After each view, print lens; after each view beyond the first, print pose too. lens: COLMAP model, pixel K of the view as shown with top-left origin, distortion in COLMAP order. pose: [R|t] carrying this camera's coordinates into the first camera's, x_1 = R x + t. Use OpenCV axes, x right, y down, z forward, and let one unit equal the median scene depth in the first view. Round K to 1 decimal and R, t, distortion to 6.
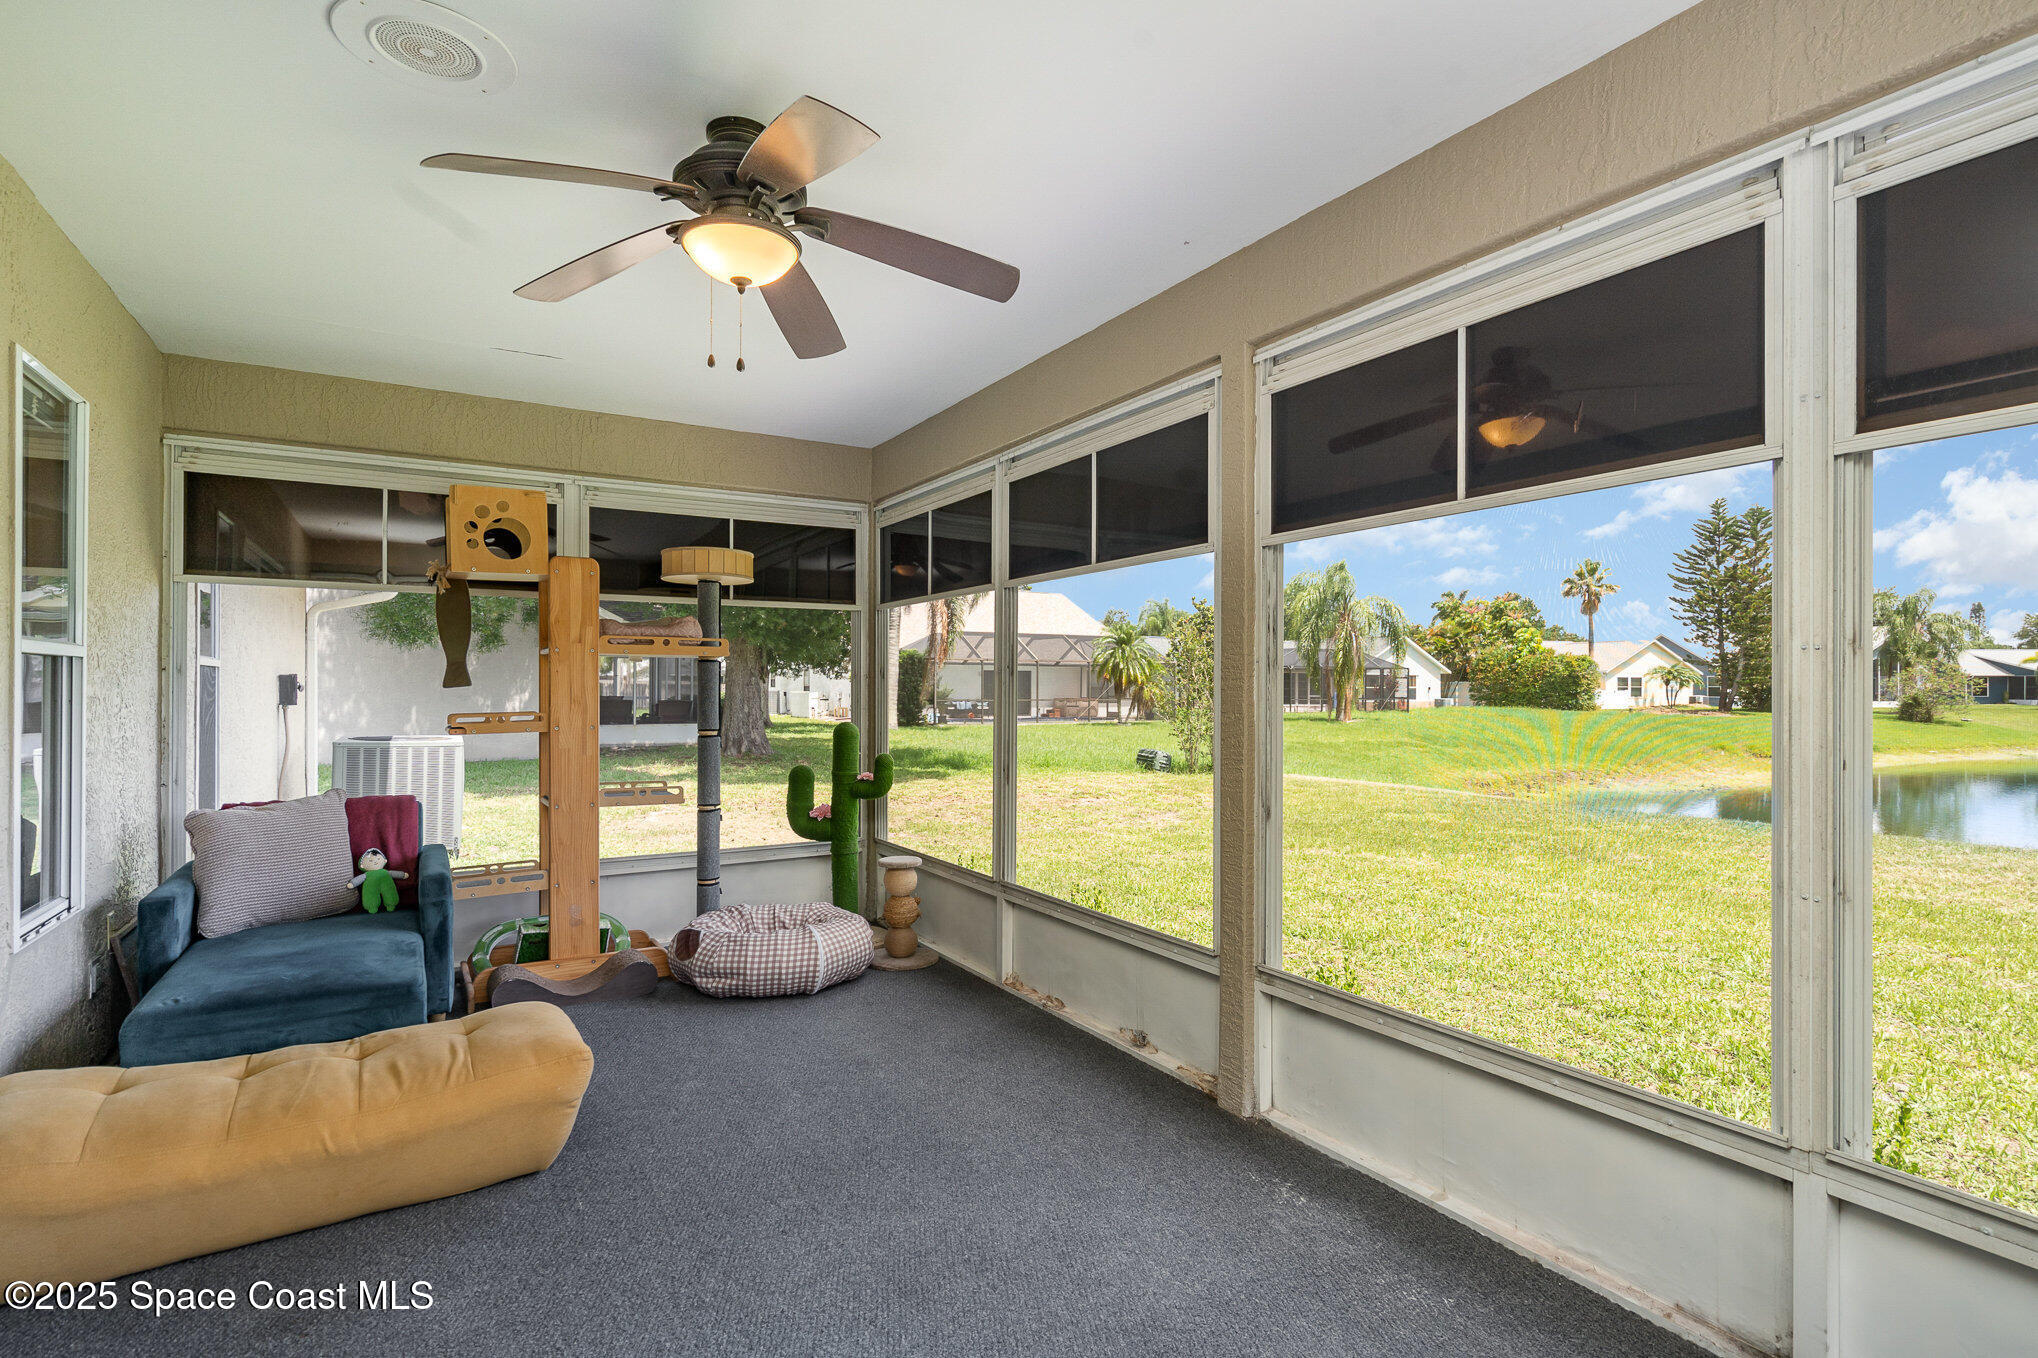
lens RADIAL K [[943.1, 0, 1013.0], [0, 943.1, 678.6], [0, 0, 1]] dist [0.000179, 0.000098]
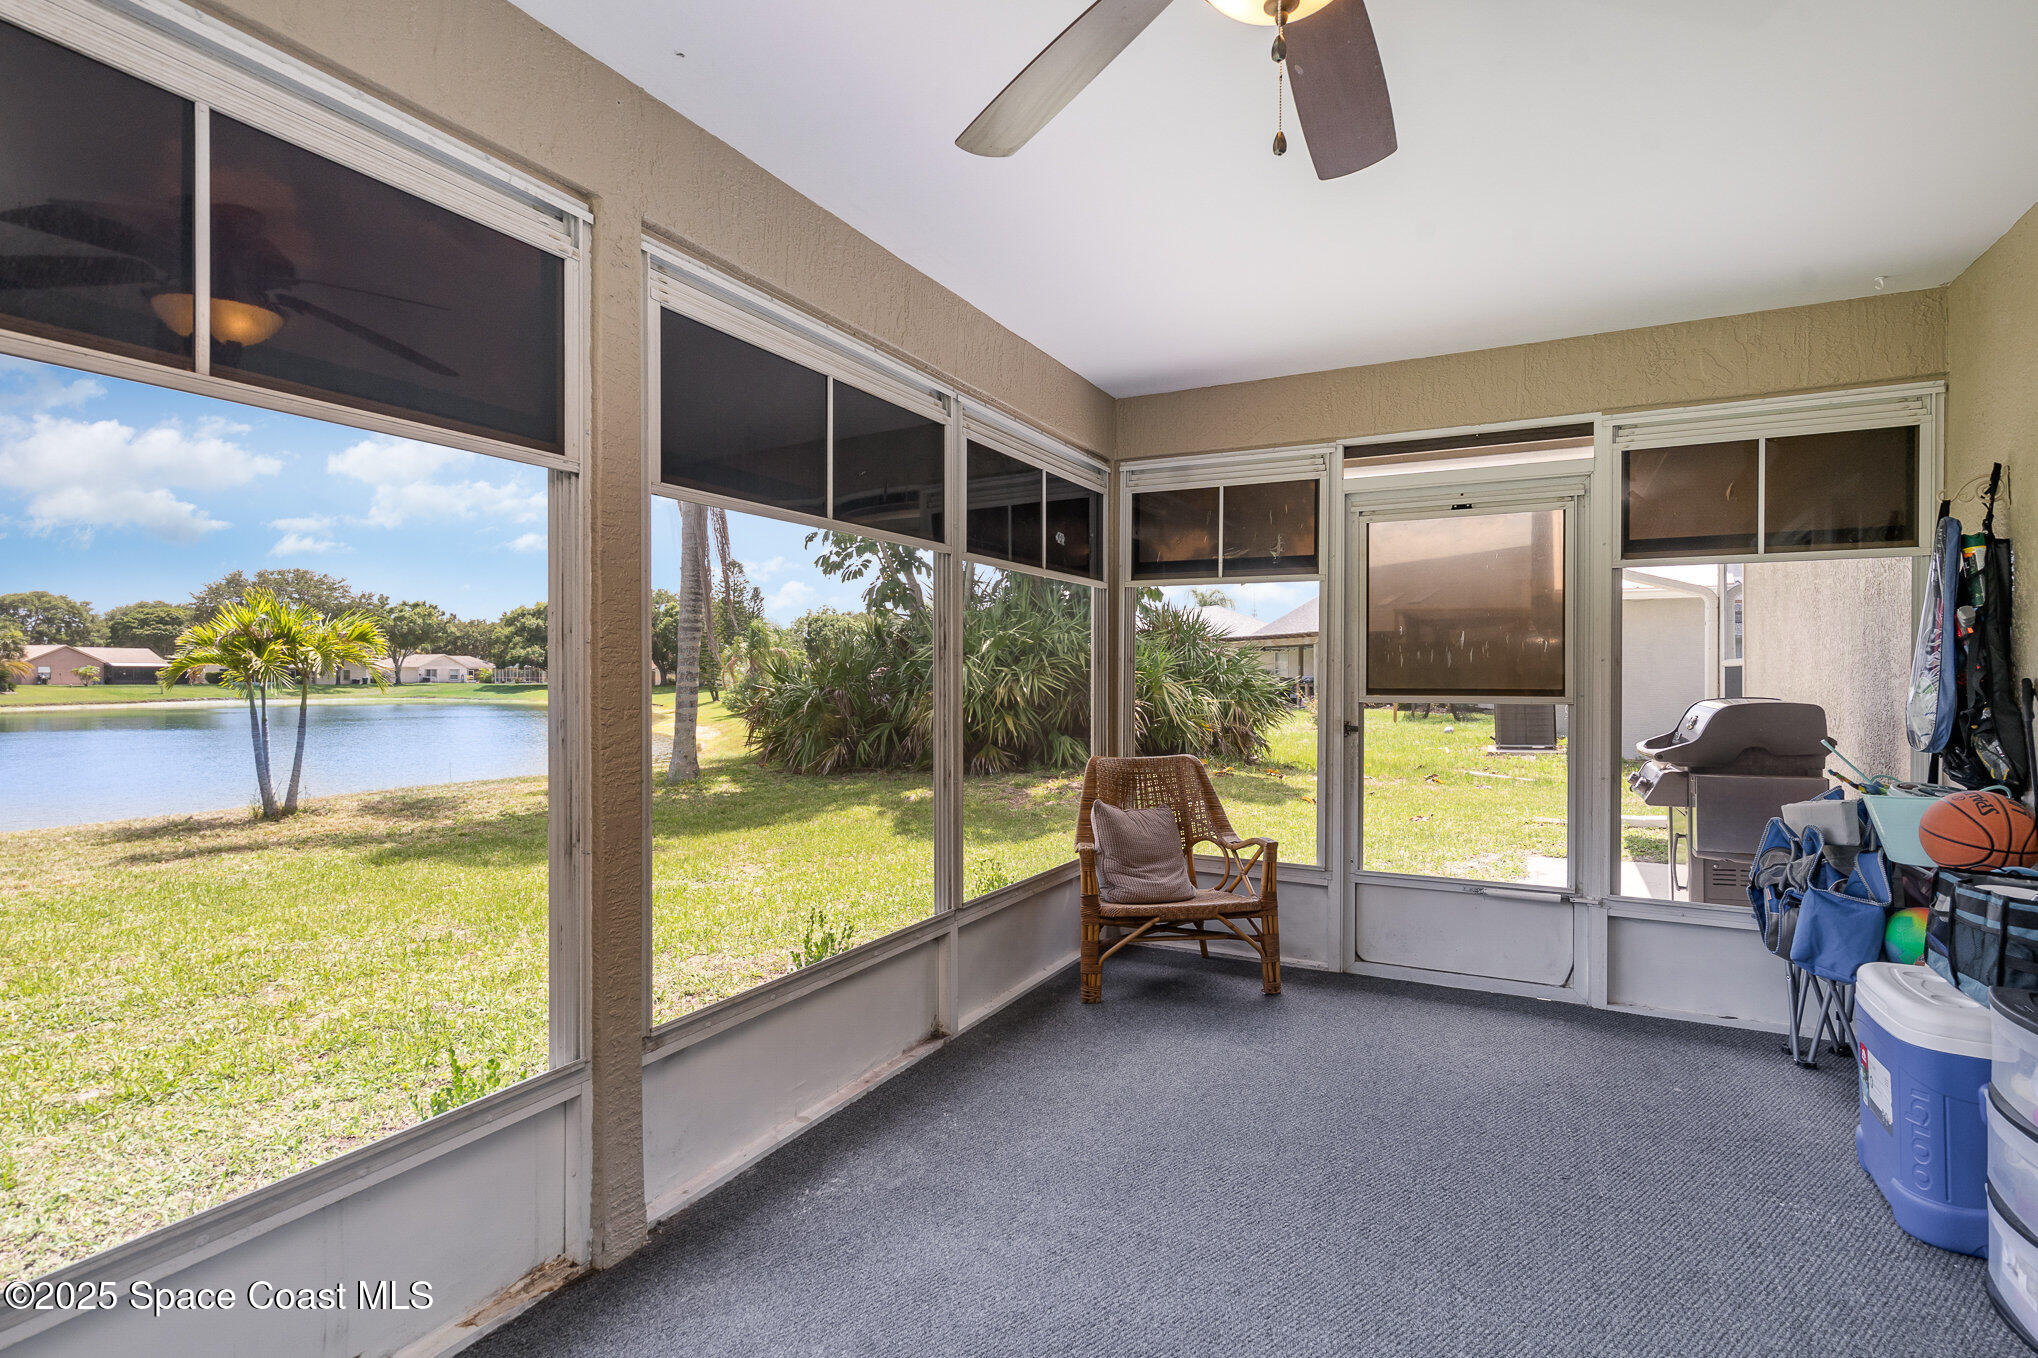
lens RADIAL K [[943.1, 0, 1013.0], [0, 943.1, 678.6], [0, 0, 1]] dist [0.000179, 0.000098]
pose [[-0.480461, -0.011961, 0.876935, -0.563659], [-0.020024, 0.999796, 0.002666, 0.002765], [-0.876788, -0.016278, -0.480602, 1.111793]]
